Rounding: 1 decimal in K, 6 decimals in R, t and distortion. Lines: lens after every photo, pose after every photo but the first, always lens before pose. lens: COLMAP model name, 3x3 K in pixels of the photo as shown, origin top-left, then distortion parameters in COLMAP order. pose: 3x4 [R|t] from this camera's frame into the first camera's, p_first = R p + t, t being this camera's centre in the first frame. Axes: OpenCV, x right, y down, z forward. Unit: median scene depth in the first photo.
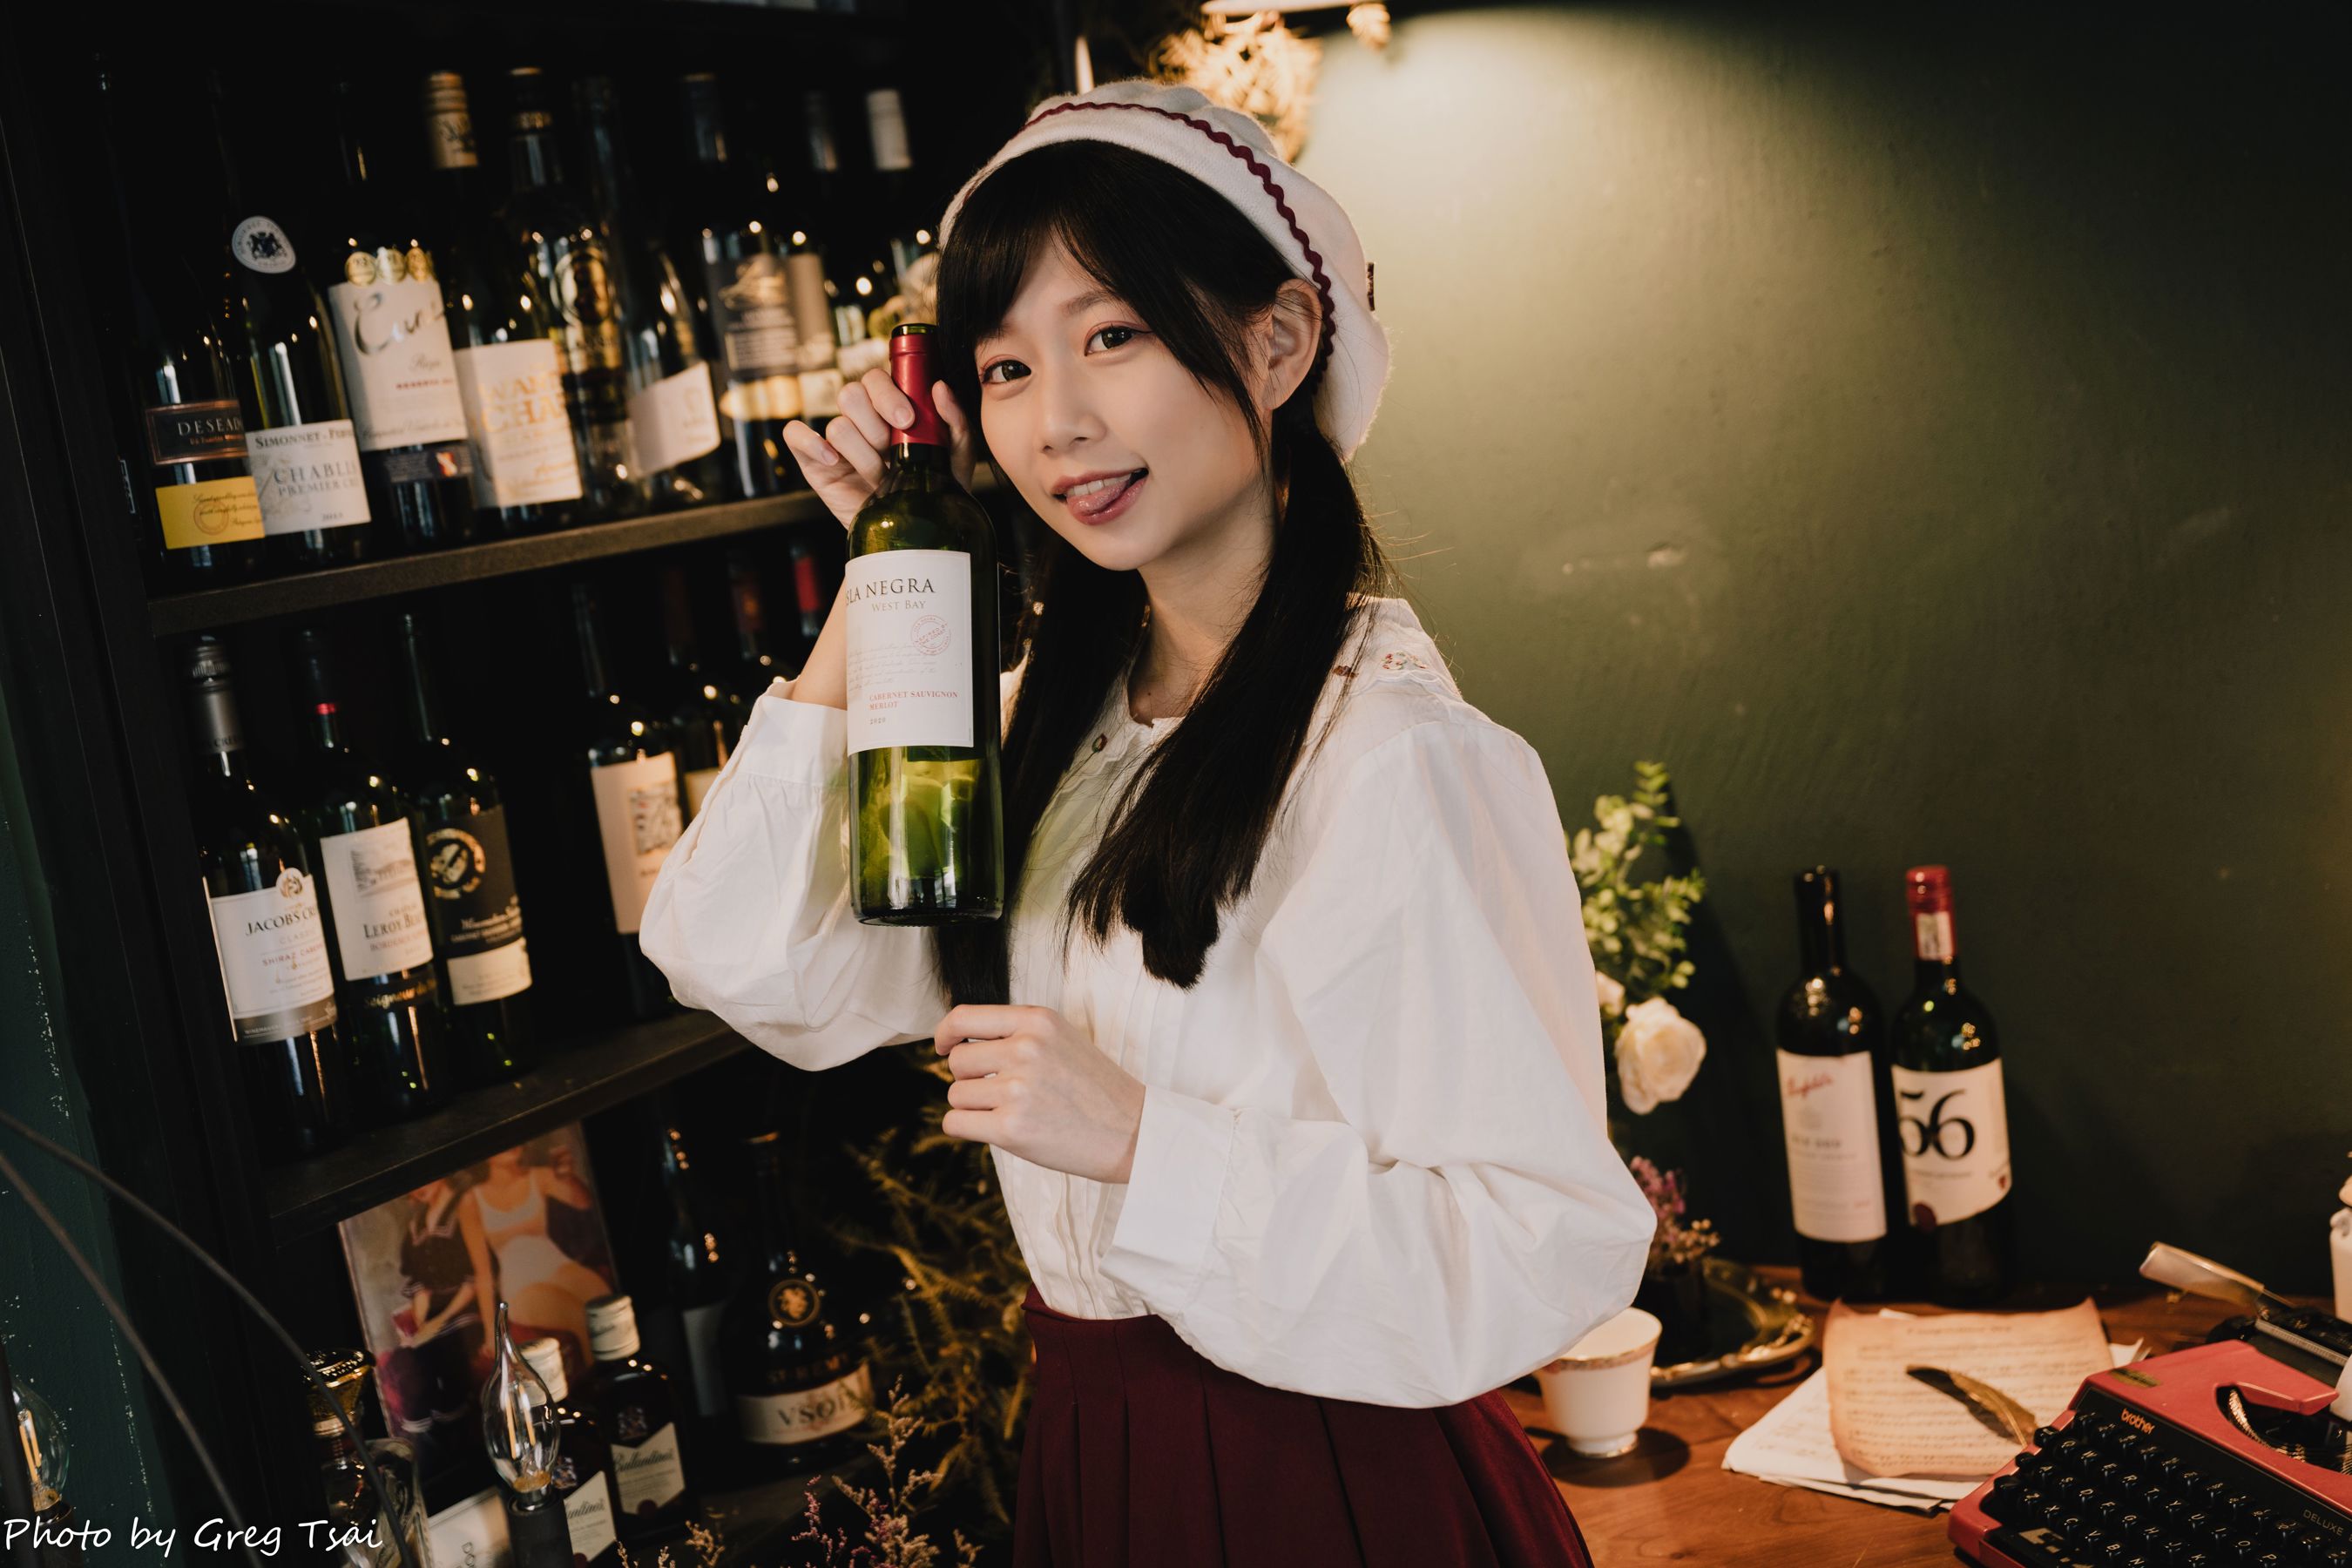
lens RADIAL K [[2561.0, 0, 1183.6], [0, 2561.0, 775.6], [0, 0, 1]] dist [0.002482, 0.000000]
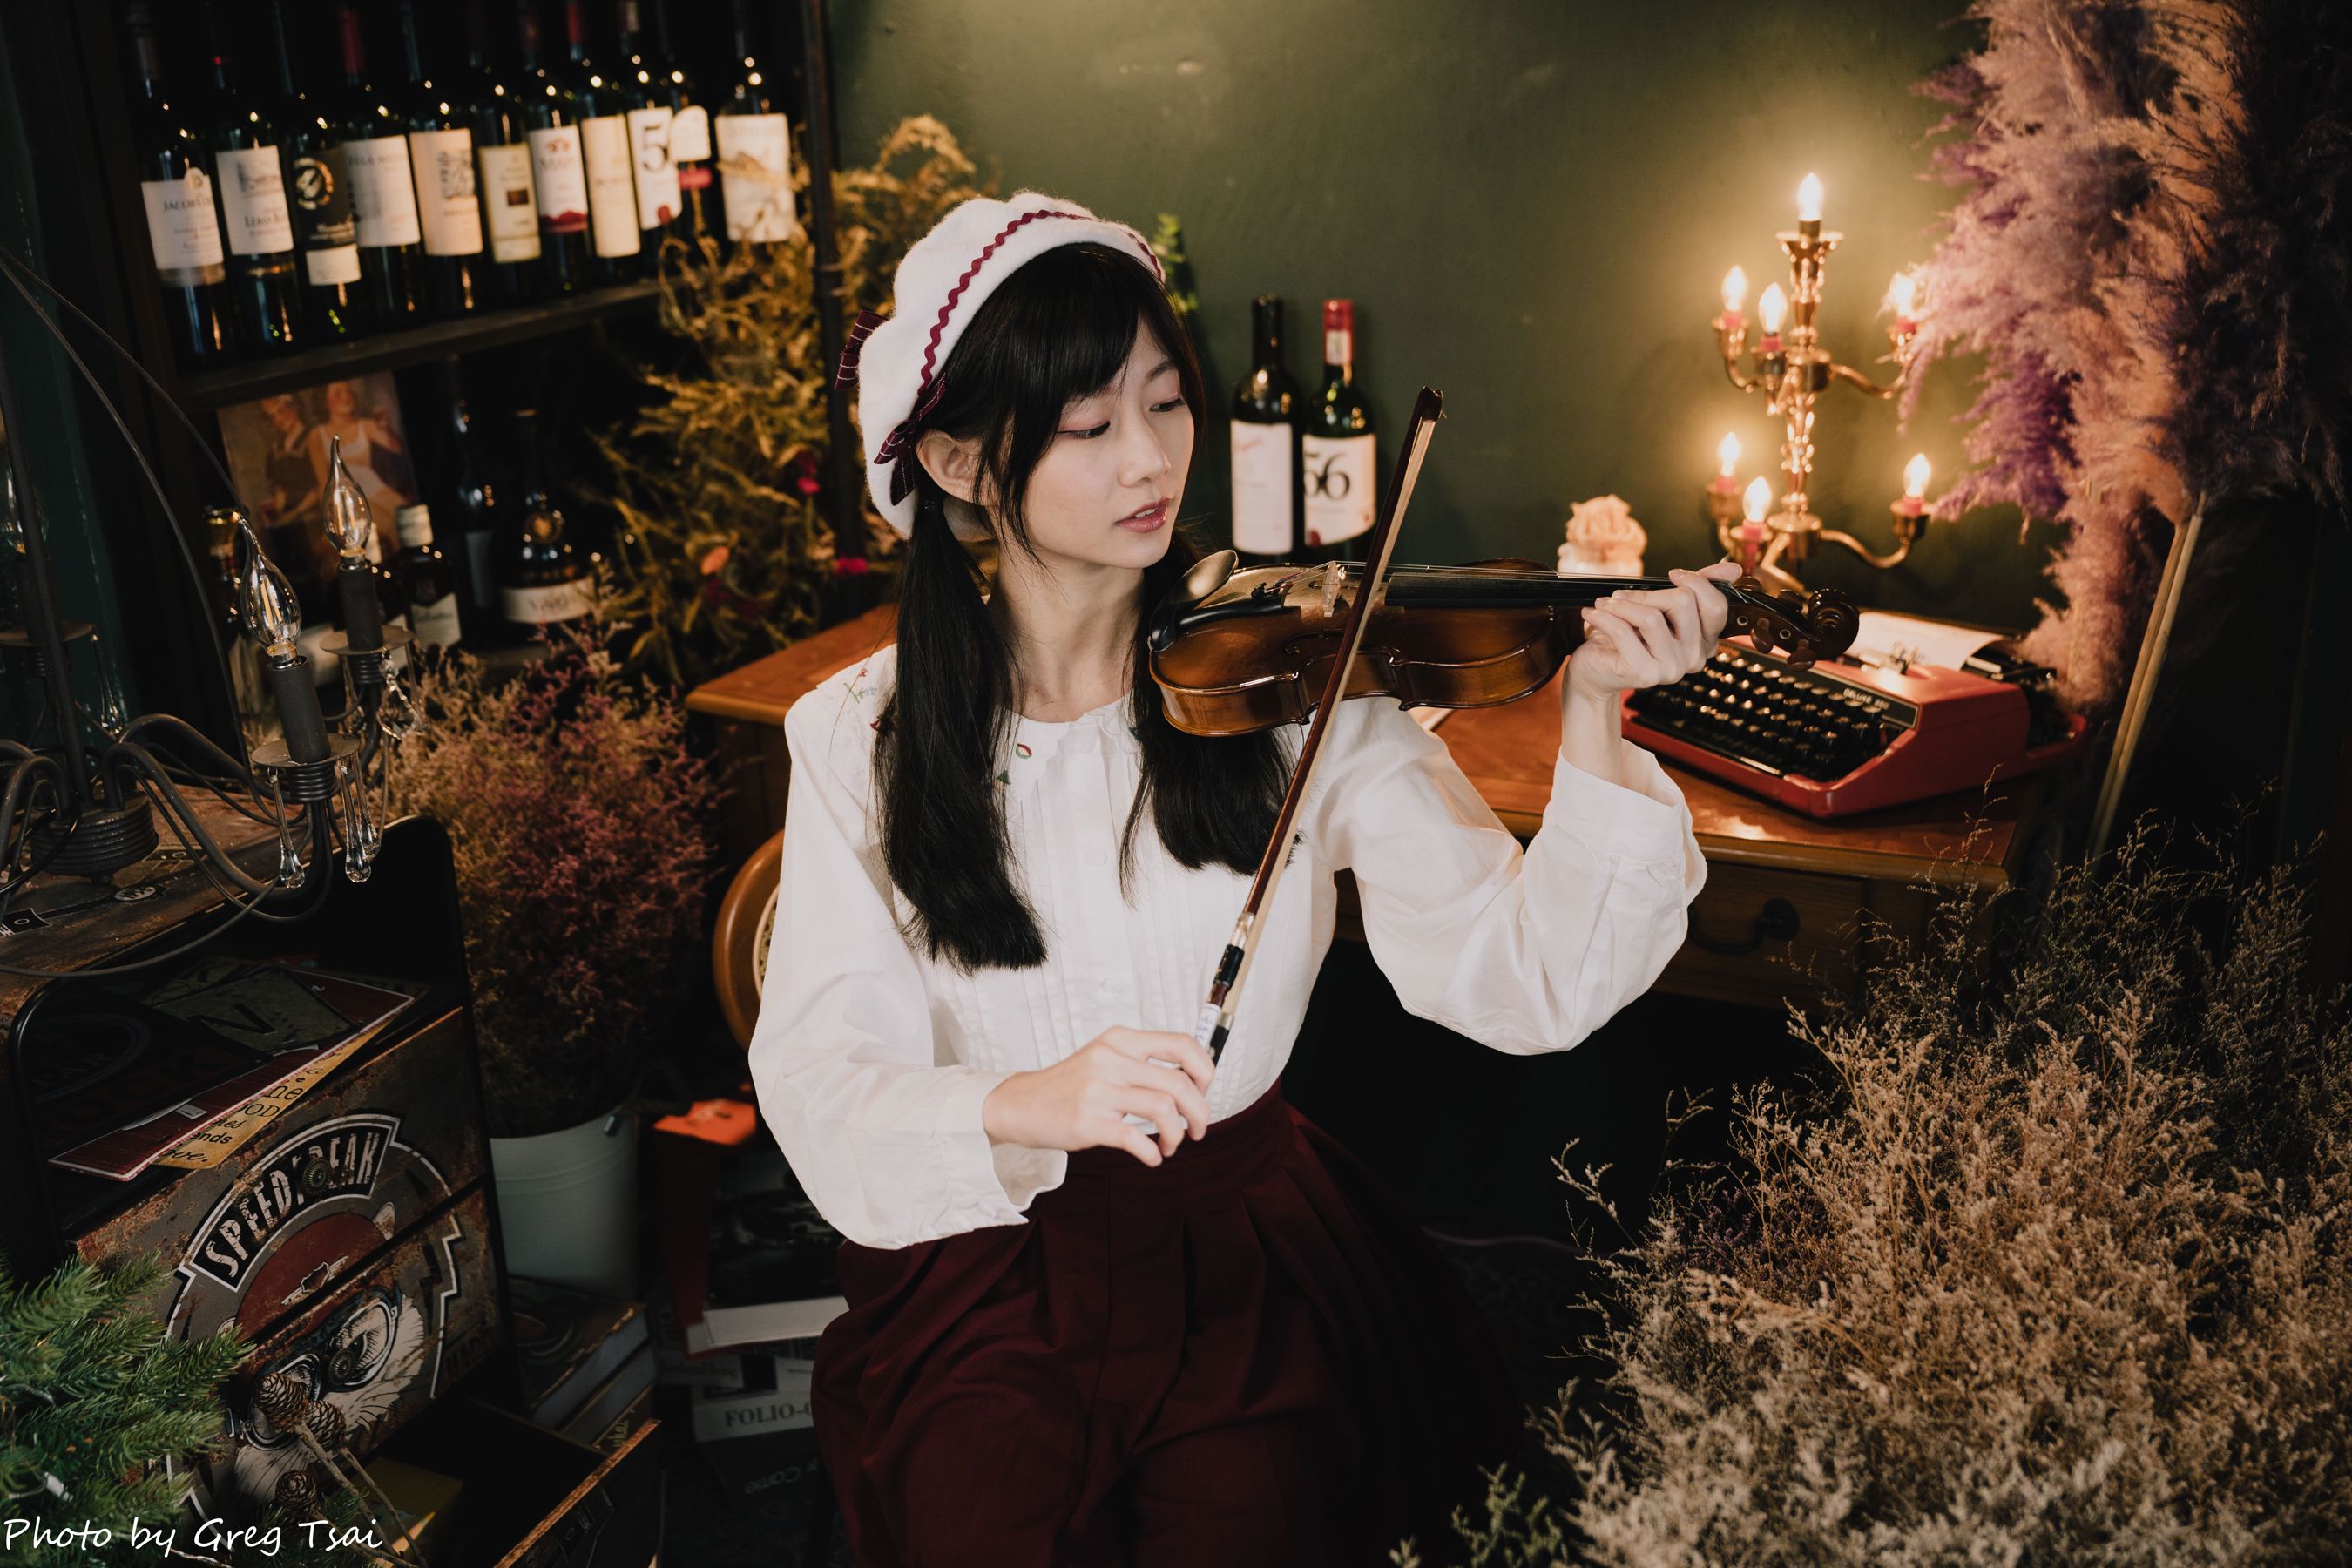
lens RADIAL K [[2185.8, 0, 1170.1], [0, 2185.8, 765.4], [0, 0, 1]] dist [-0.012881, 0.000000]
pose [[0.991187, 0.072239, 0.111044, 0.073708], [-0.092298, 0.977880, 0.187701, 0.071074], [-0.095029, -0.196296, 0.975929, -0.274320]]
